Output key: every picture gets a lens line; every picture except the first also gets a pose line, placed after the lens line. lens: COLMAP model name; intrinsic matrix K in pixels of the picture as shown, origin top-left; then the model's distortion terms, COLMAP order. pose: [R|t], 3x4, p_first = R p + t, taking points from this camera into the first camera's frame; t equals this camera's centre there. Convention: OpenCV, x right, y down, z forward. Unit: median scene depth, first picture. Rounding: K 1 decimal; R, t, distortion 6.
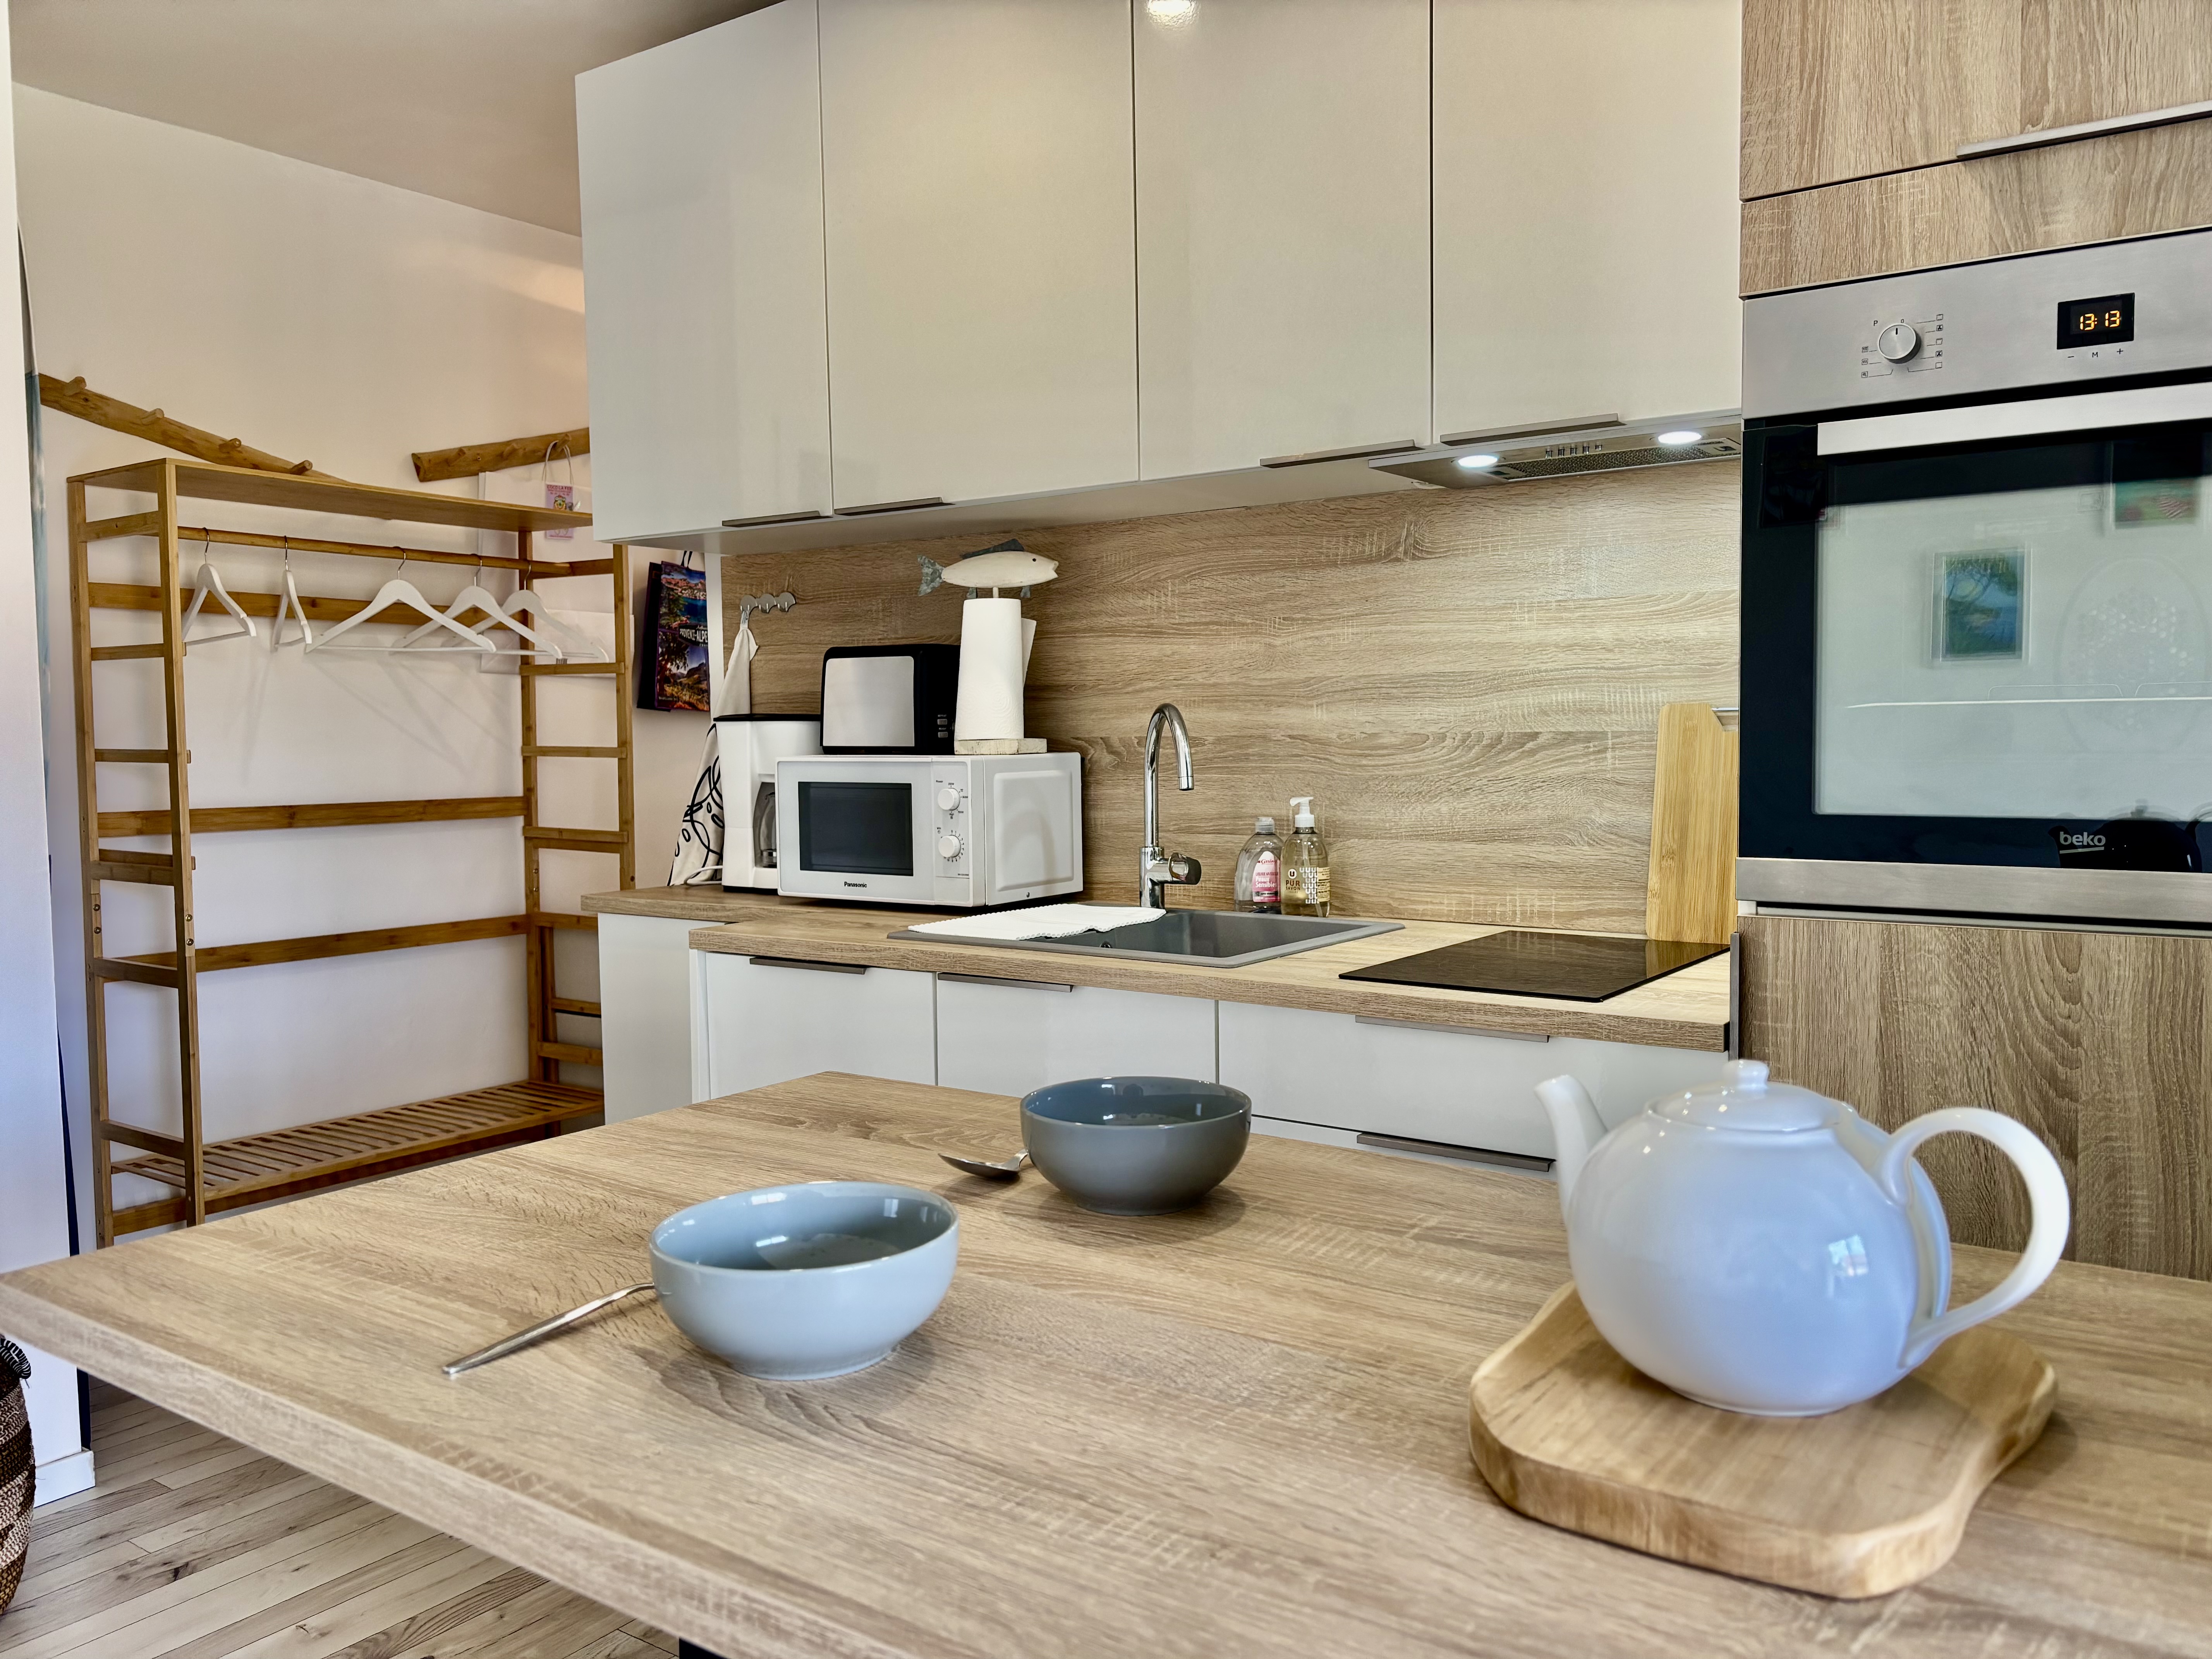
lens RADIAL K [[1653.4, 0, 1106.0], [0, 1653.4, 829.5], [0, 0, 1]] dist [0.122679, -0.221758]
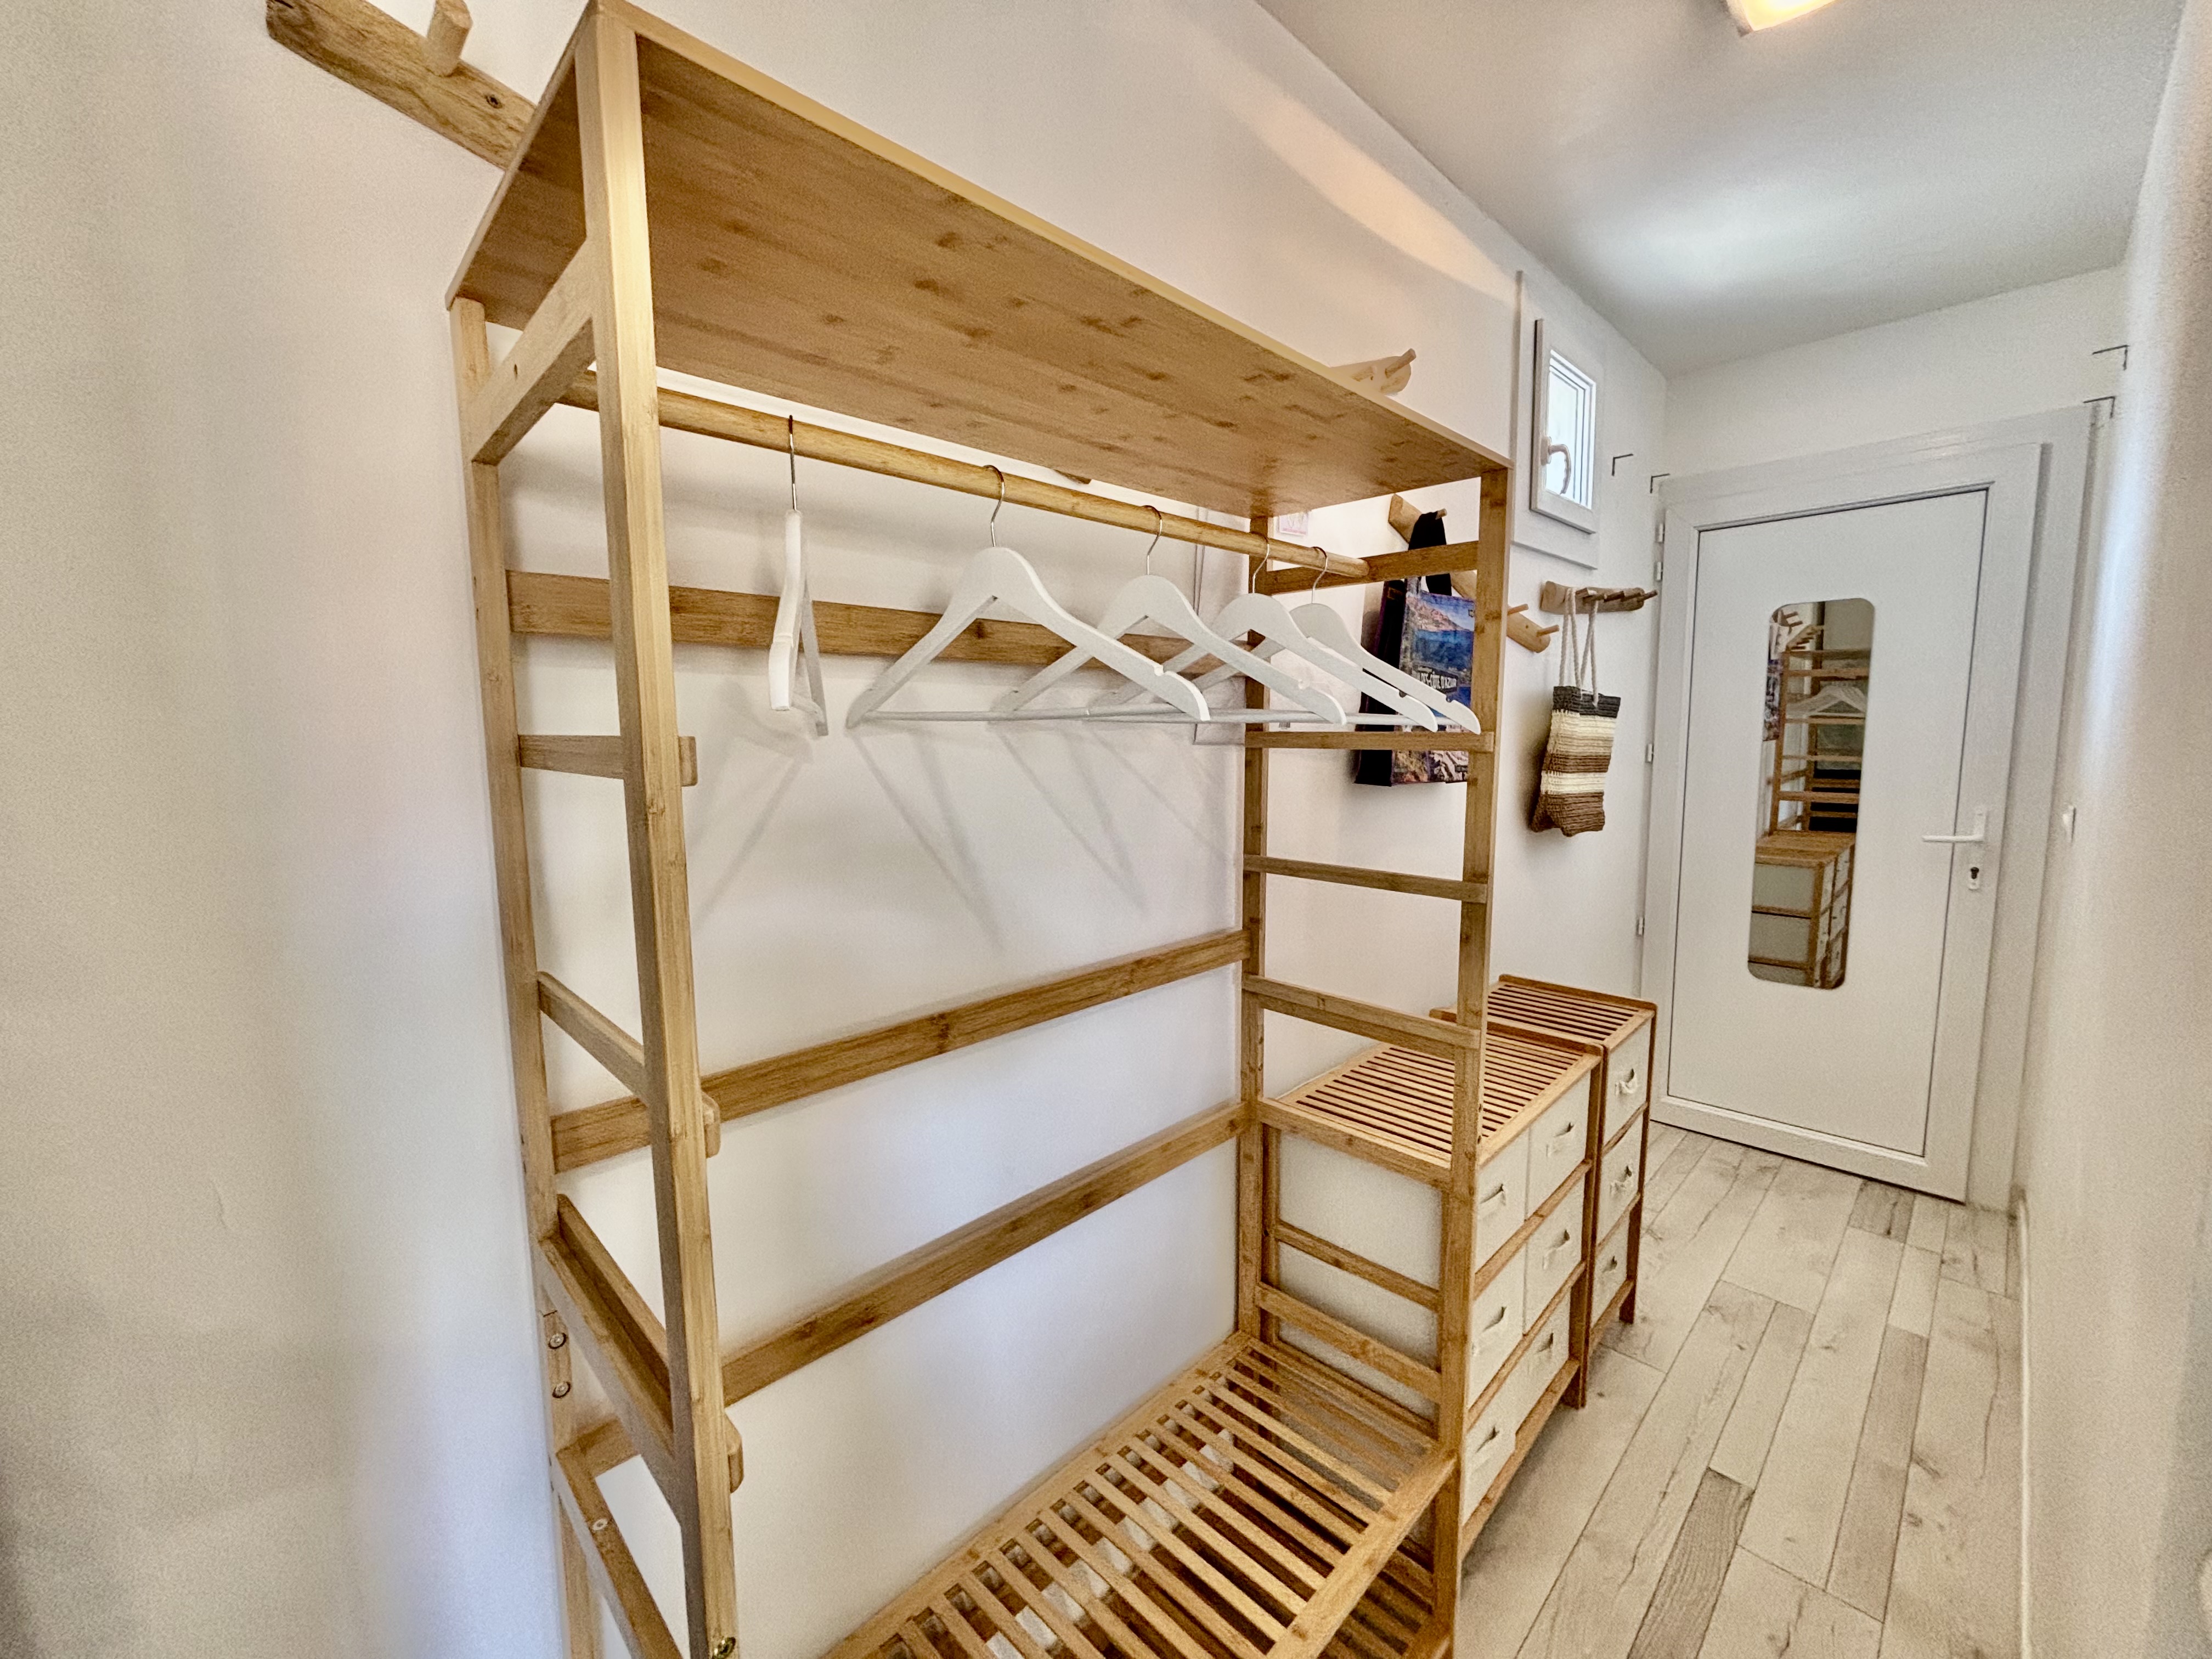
lens RADIAL K [[895.8, 0, 1102.0], [0, 895.8, 837.3], [0, 0, 1]] dist [0.006016, -0.000482]
pose [[0.981229, 0.011442, -0.192508, -0.513202], [-0.000130, 0.998277, 0.058669, -0.119326], [0.192847, -0.057543, 0.979540, 0.987528]]
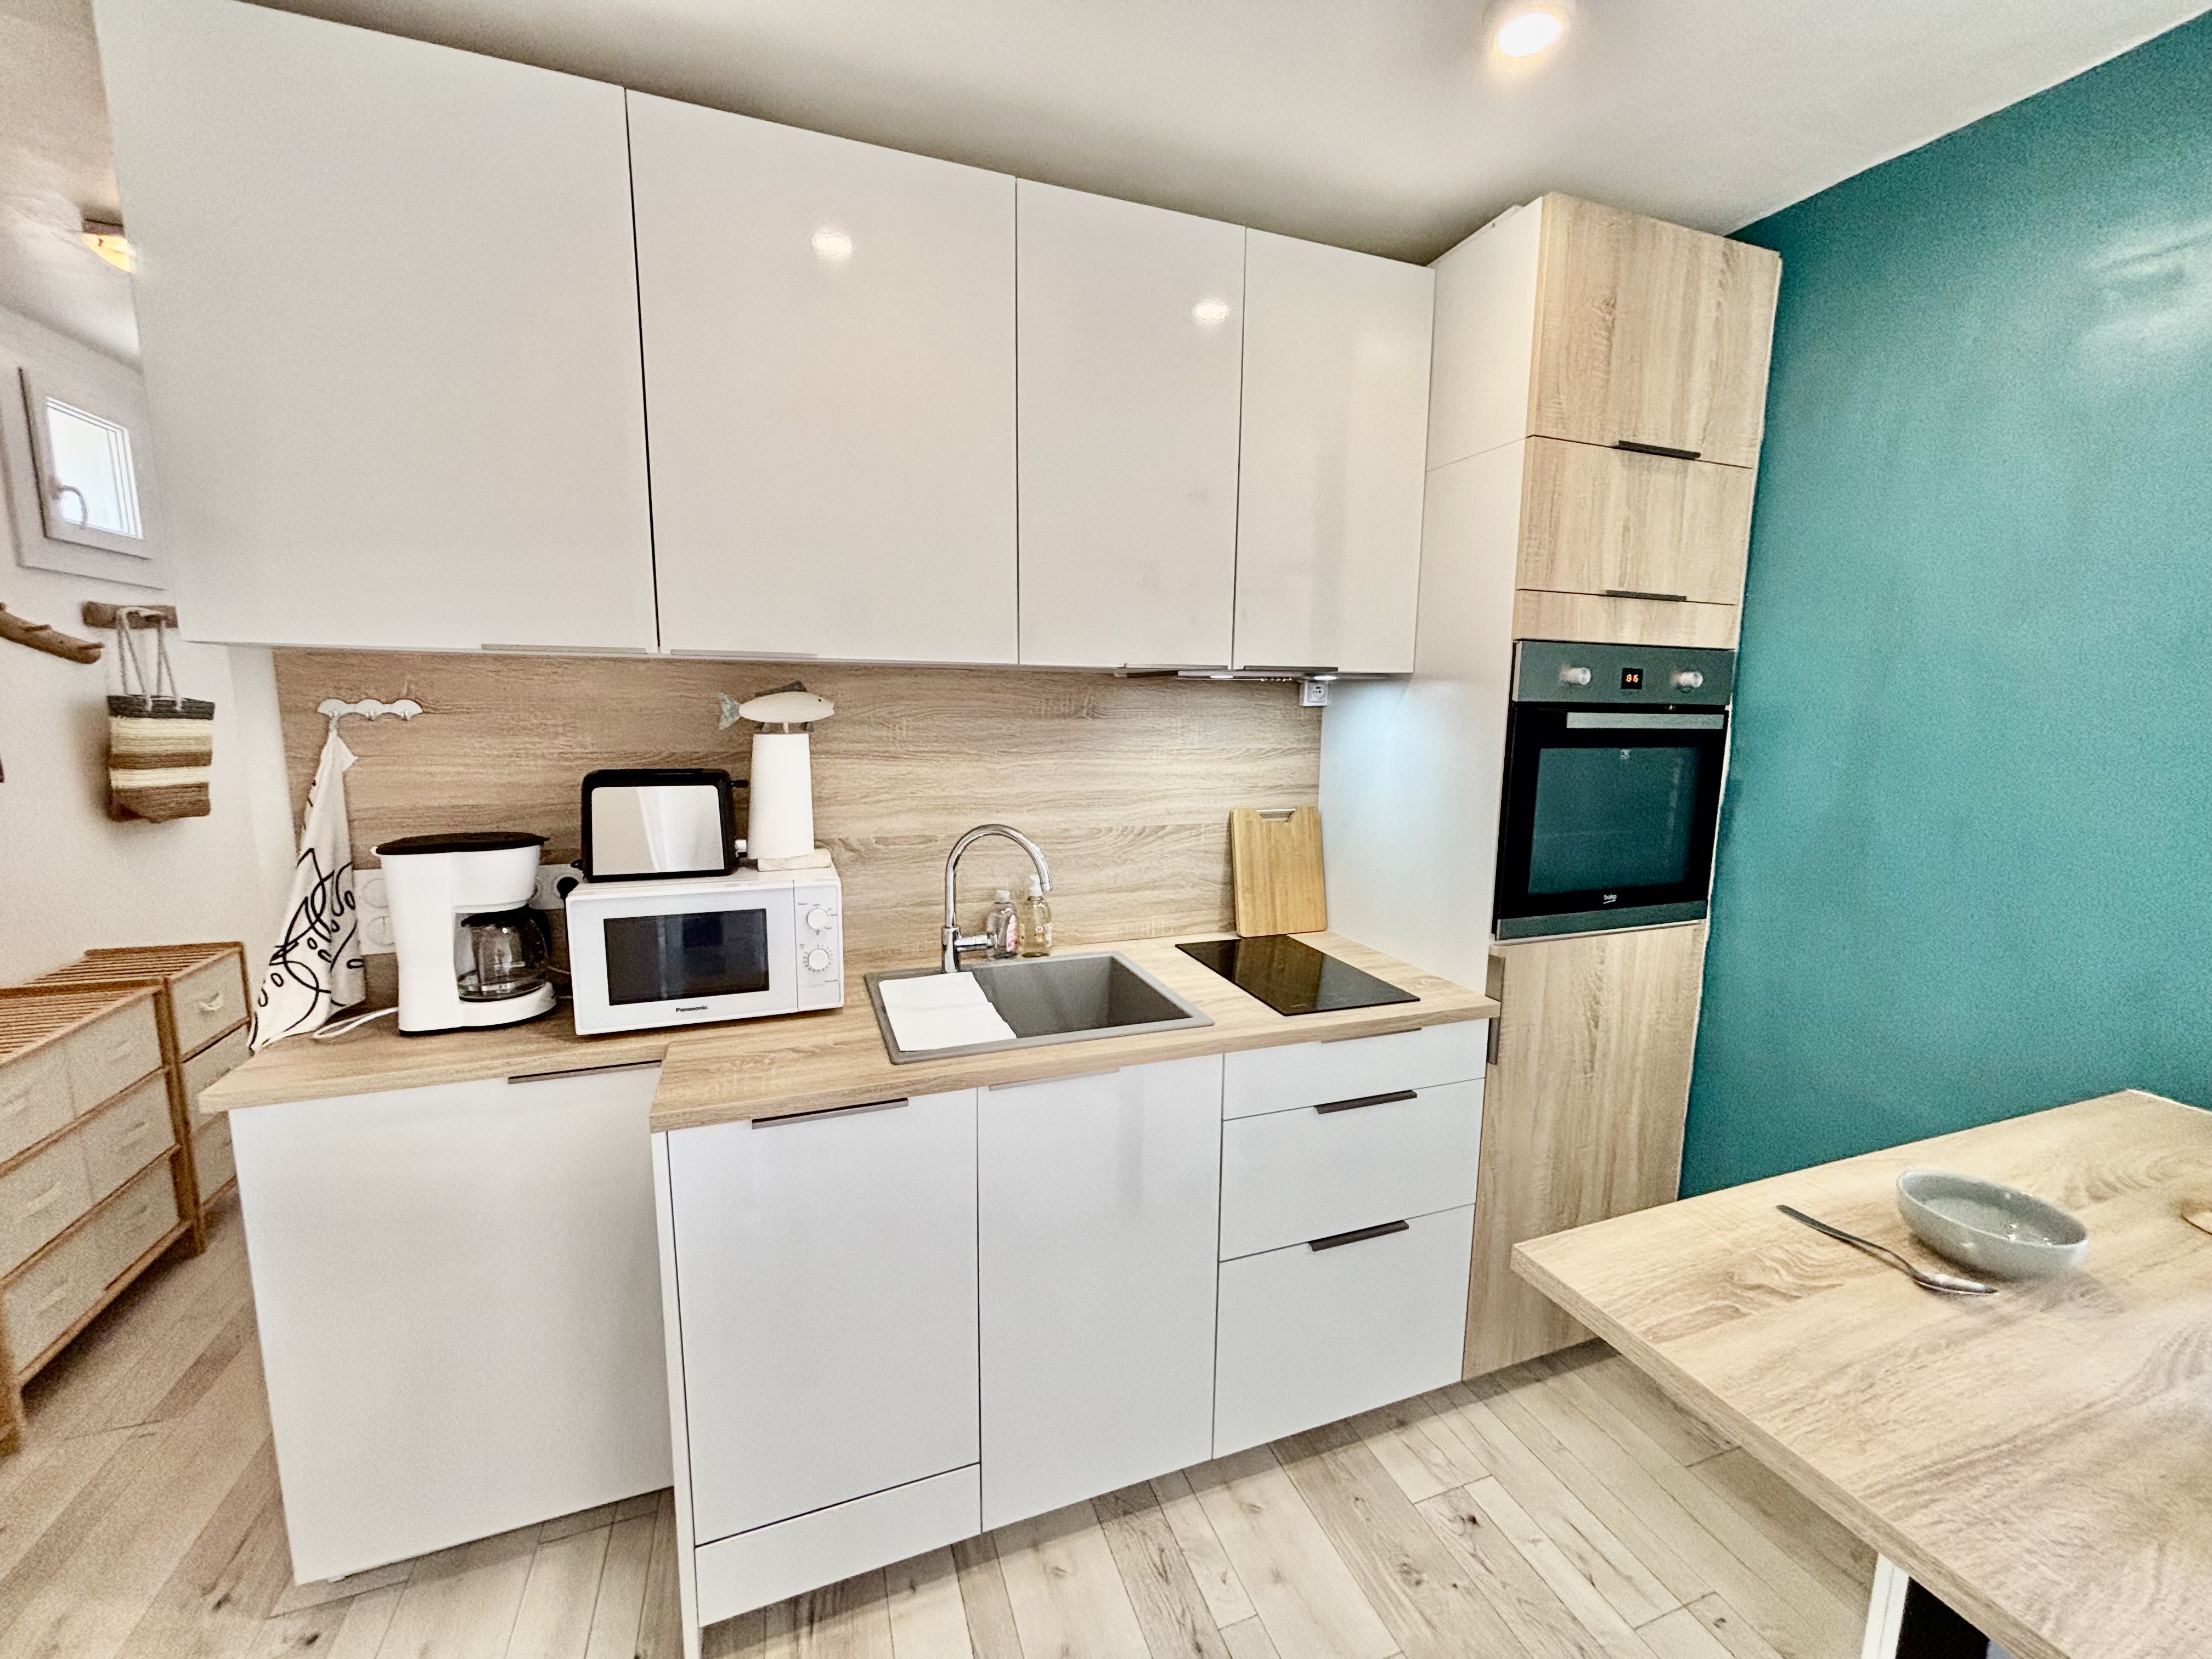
lens RADIAL K [[892.9, 0, 1099.7], [0, 892.9, 836.9], [0, 0, 1]] dist [0.001088, 0.000313]
pose [[0.570160, -0.104511, 0.814859, -0.455094], [0.032355, 0.993962, 0.104843, -0.125730], [-0.820896, -0.033413, 0.570099, 0.469557]]
